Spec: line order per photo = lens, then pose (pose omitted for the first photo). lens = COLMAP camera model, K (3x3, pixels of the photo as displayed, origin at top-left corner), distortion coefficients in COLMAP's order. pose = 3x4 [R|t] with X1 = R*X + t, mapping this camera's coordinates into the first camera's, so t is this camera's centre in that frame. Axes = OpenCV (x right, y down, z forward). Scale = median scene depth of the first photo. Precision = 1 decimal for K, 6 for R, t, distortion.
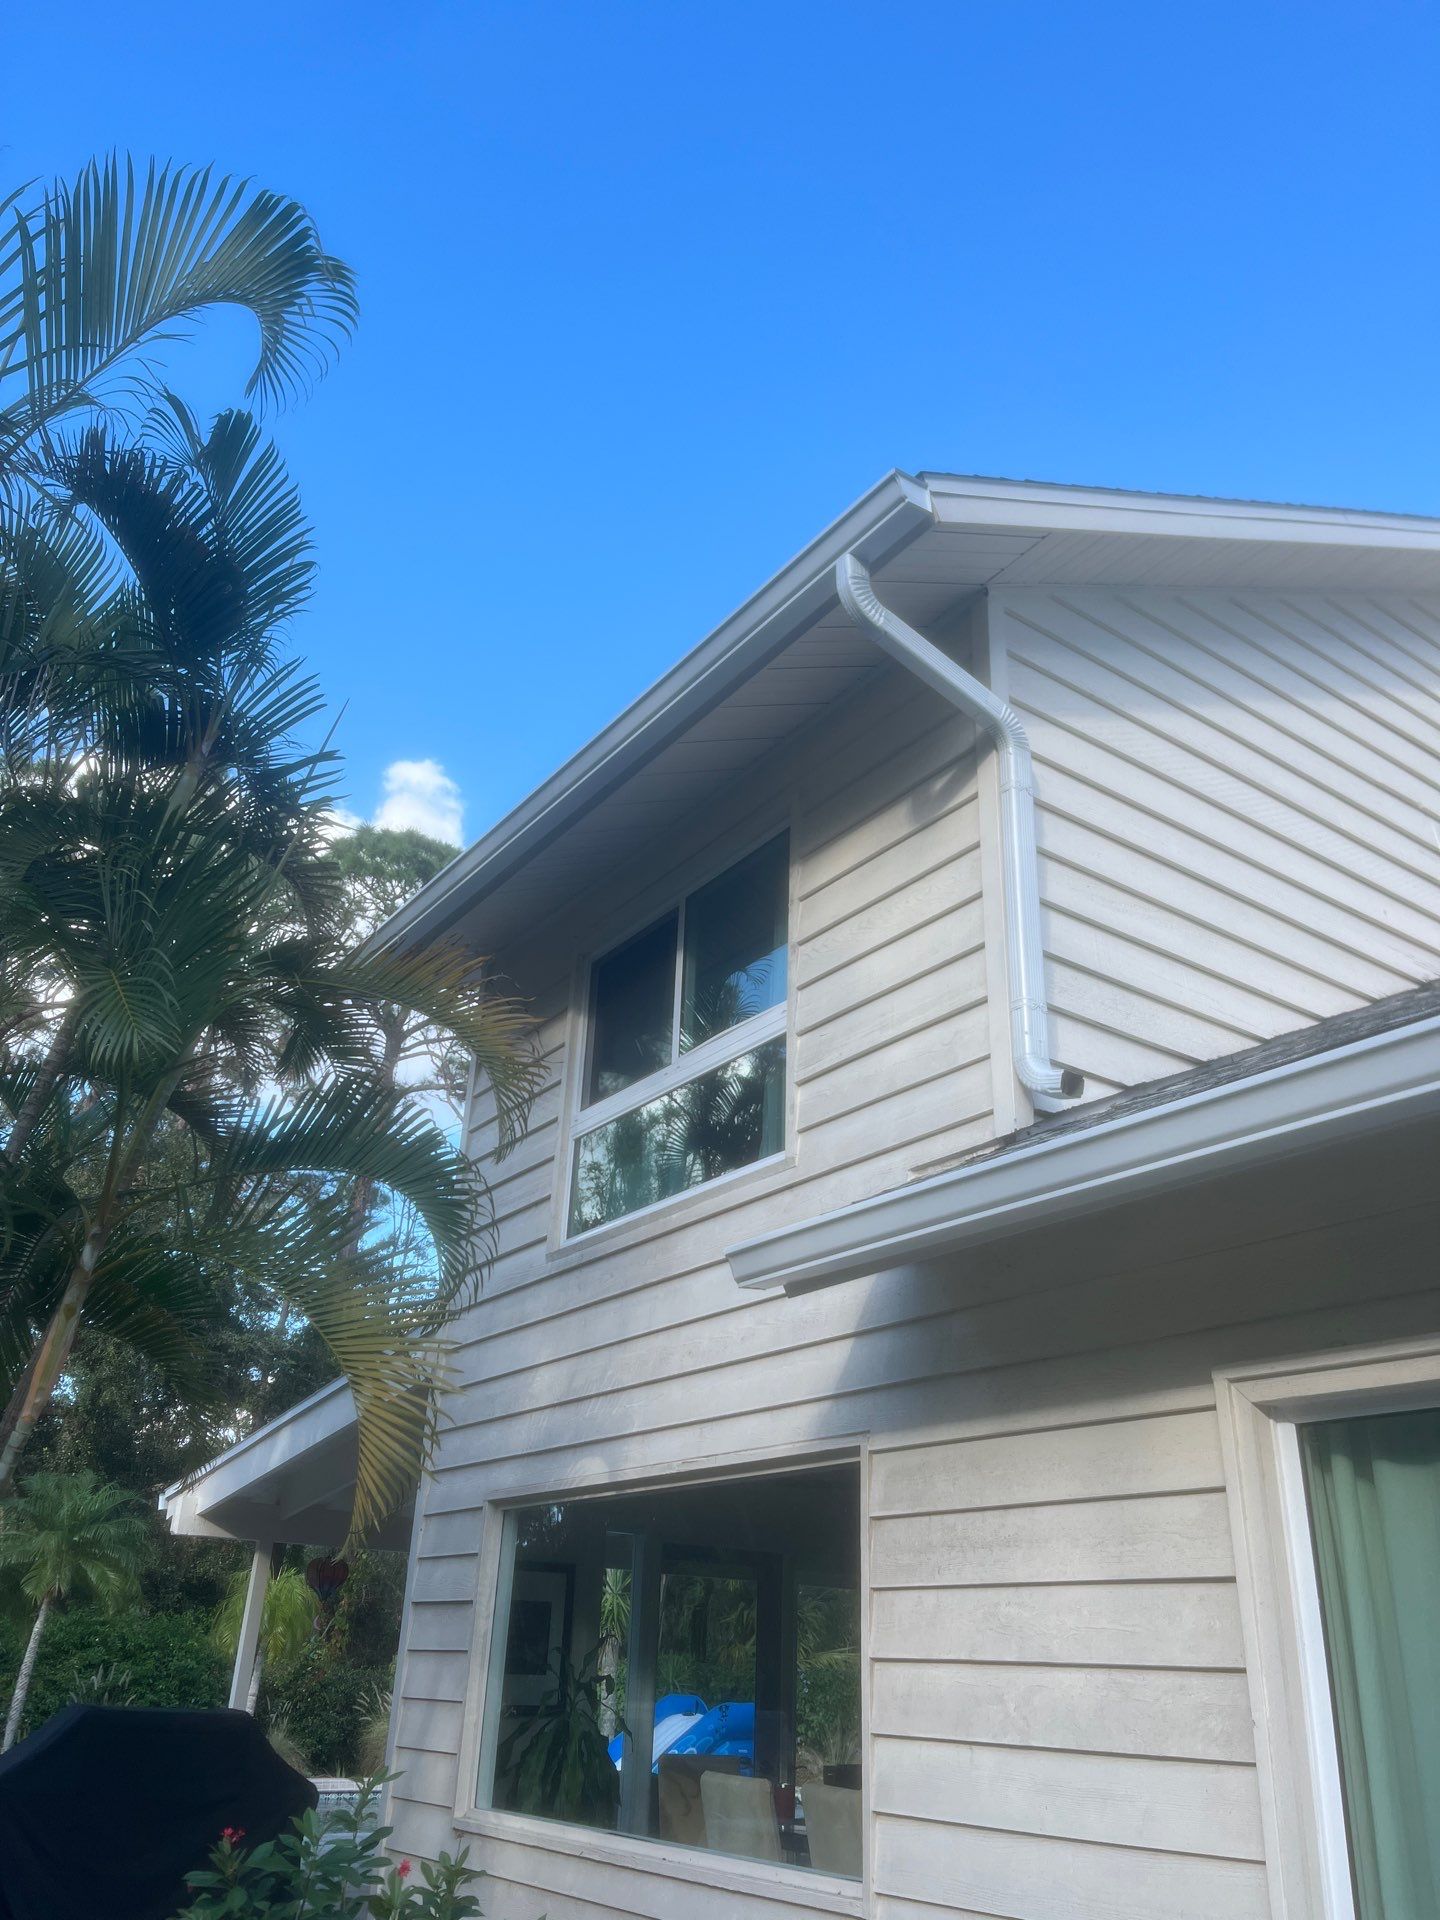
lens RADIAL K [[1439.5, 0, 726.0], [0, 1439.5, 983.0], [0, 0, 1]] dist [0.062108, -0.086946]
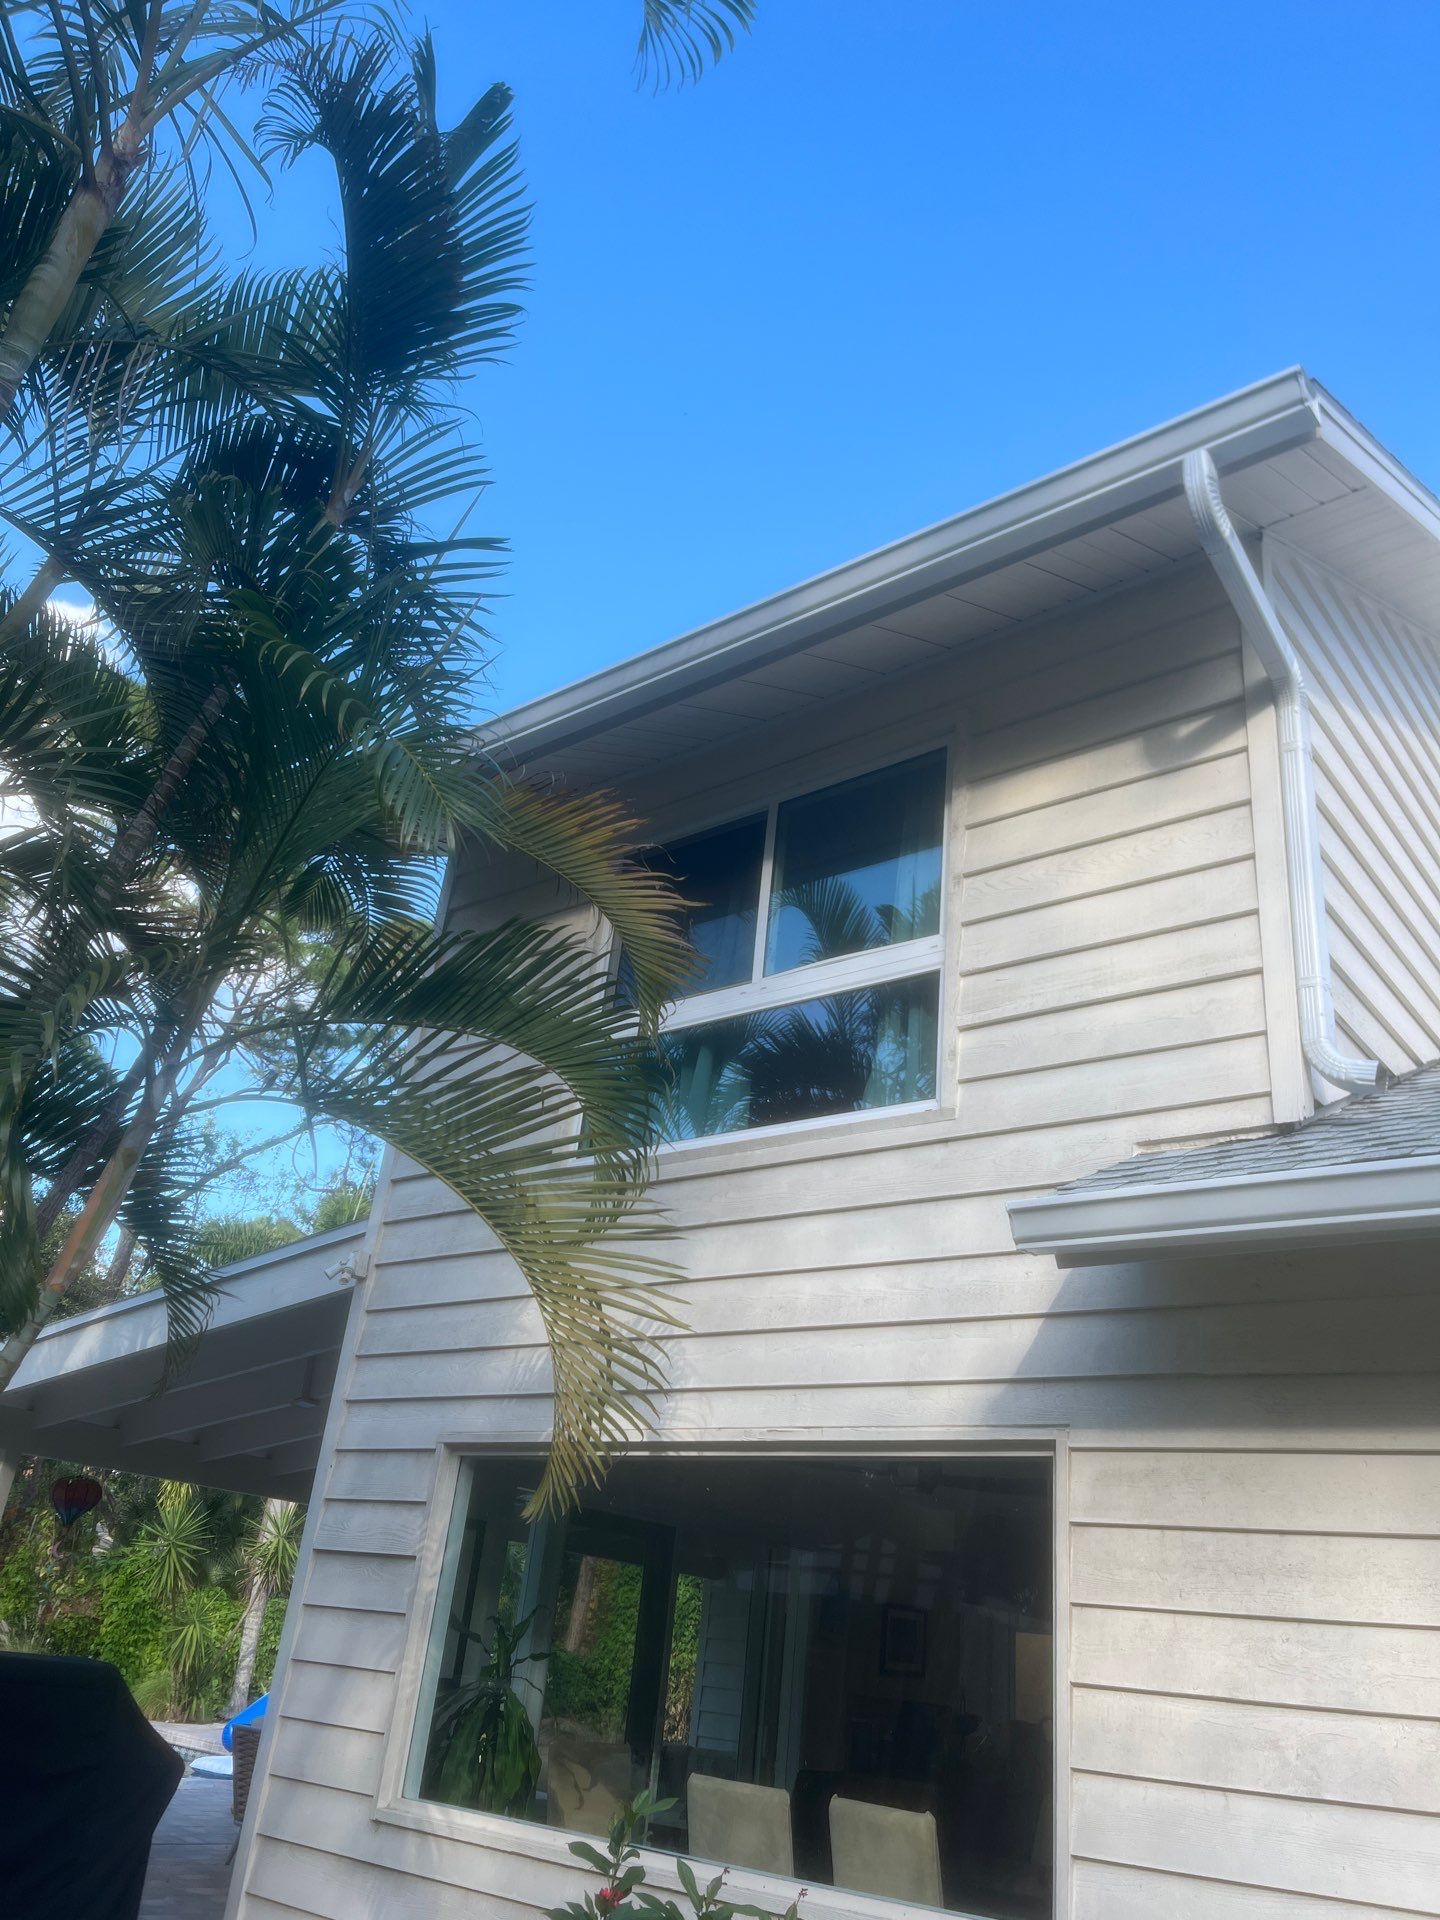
lens RADIAL K [[1449.4, 0, 712.0], [0, 1449.4, 972.6], [0, 0, 1]] dist [0.067063, -0.093902]
pose [[0.960385, 0.176211, 0.215895, -0.301840], [-0.180254, 0.983620, -0.000977, 0.065224], [-0.212530, -0.037978, 0.976416, 0.155333]]
